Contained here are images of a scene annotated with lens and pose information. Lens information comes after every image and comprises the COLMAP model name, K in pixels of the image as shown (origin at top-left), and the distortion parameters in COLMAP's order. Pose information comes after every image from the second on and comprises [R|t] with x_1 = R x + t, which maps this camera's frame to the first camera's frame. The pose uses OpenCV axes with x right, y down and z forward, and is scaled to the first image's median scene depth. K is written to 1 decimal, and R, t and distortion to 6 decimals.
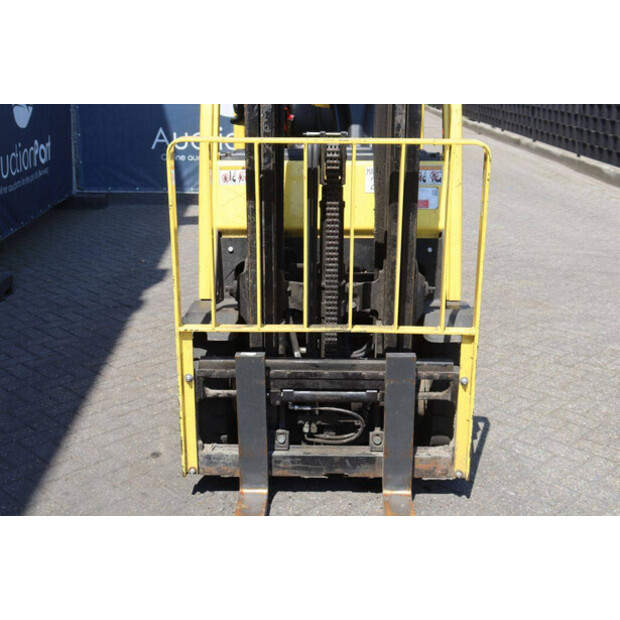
lens RADIAL K [[788.9, 0, 310.0], [0, 788.9, 310.0], [0, 0, 1]] dist [0.017481, 0.105728]
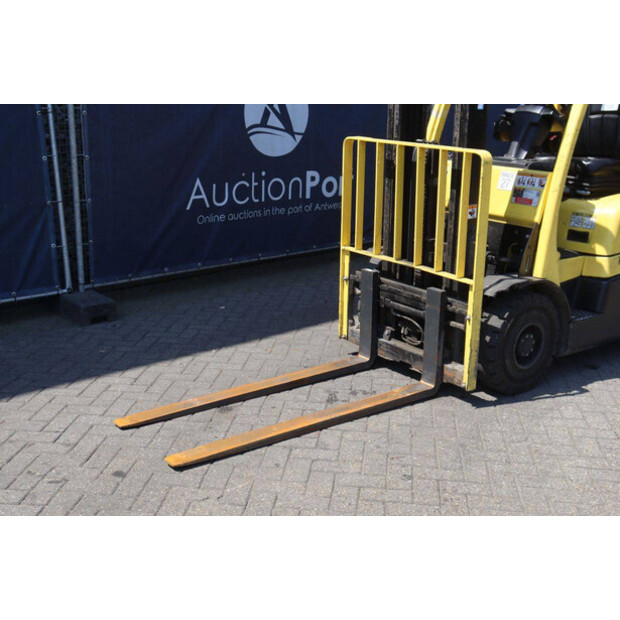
lens RADIAL K [[788.9, 0, 310.0], [0, 788.9, 310.0], [0, 0, 1]] dist [0.017481, 0.105728]
pose [[0.610276, 0.224621, -0.759677, 1.067526], [-0.248951, 0.964755, 0.085267, 0.024577], [0.752055, 0.137086, 0.644687, -0.142047]]
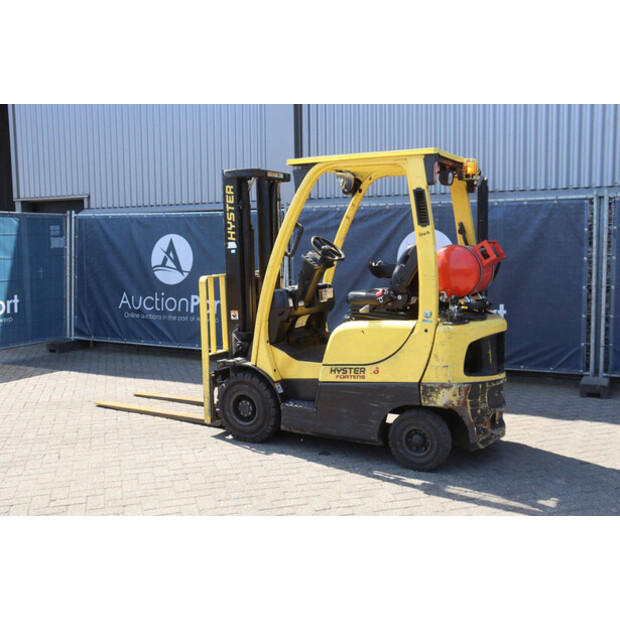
lens RADIAL K [[667.7, 0, 310.0], [0, 667.7, 310.0], [0, 0, 1]] dist [-0.032796, 0.020356]
pose [[-0.488355, 0.090803, -0.867908, 1.692446], [-0.248007, 0.939118, 0.237802, -0.623085], [0.836661, 0.331379, -0.436104, 1.985314]]
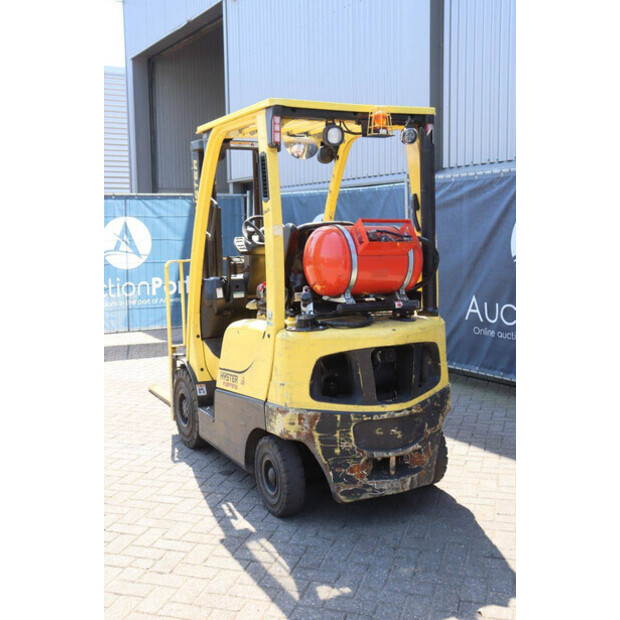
lens RADIAL K [[743.1, 0, 310.0], [0, 743.1, 310.0], [0, 0, 1]] dist [0.005881, 0.024952]
pose [[-0.885677, 0.061843, -0.460164, 0.765634], [-0.124258, 0.923367, 0.363254, -0.818658], [0.447365, 0.378905, -0.810121, 2.659281]]
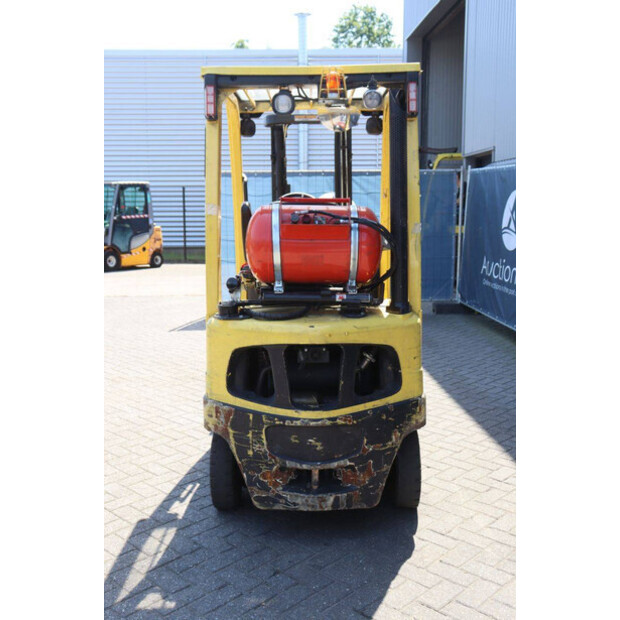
lens RADIAL K [[695.6, 0, 310.0], [0, 695.6, 310.0], [0, 0, 1]] dist [-0.015262, 0.006283]
pose [[-0.999994, 0.003599, 0.000021, 0.034758], [0.003253, 0.901272, 0.433241, -0.812392], [0.001540, 0.433238, -0.901278, 2.625130]]
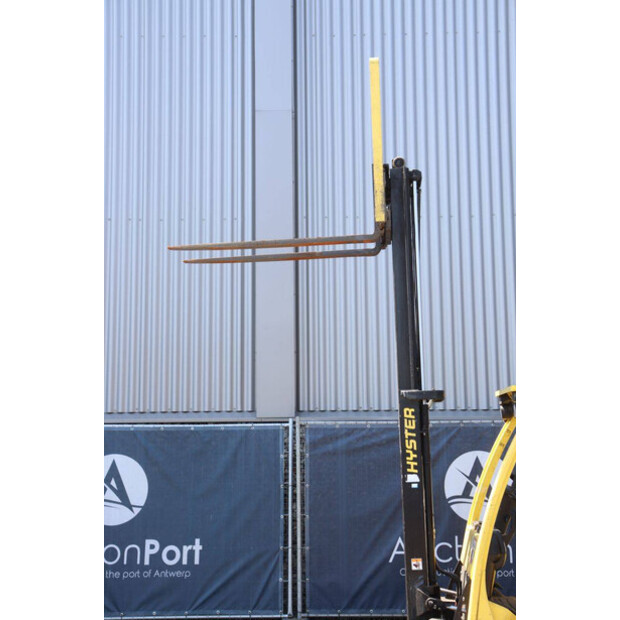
lens RADIAL K [[912.9, 0, 310.0], [0, 912.9, 310.0], [0, 0, 1]] dist [0.105514, 0.052657]
pose [[-0.087327, -0.143459, -0.985796, 2.411530], [-0.286281, 0.951447, -0.113100, -0.353625], [0.954158, 0.272338, -0.124156, 0.832765]]
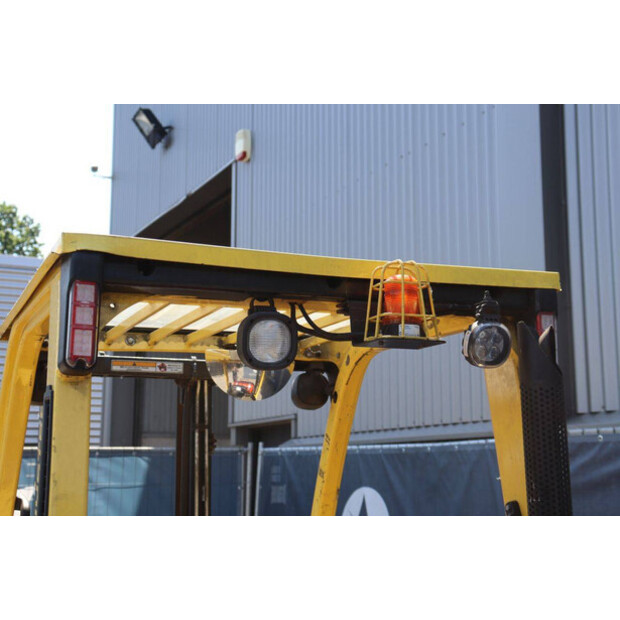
lens RADIAL K [[976.5, 0, 310.0], [0, 976.5, 310.0], [0, 0, 1]] dist [0.122062, 0.040137]
pose [[-0.921043, -0.068023, -0.383474, 0.296640], [-0.116320, 0.987734, 0.104173, -0.712565], [0.371684, 0.140554, -0.917658, 2.037030]]
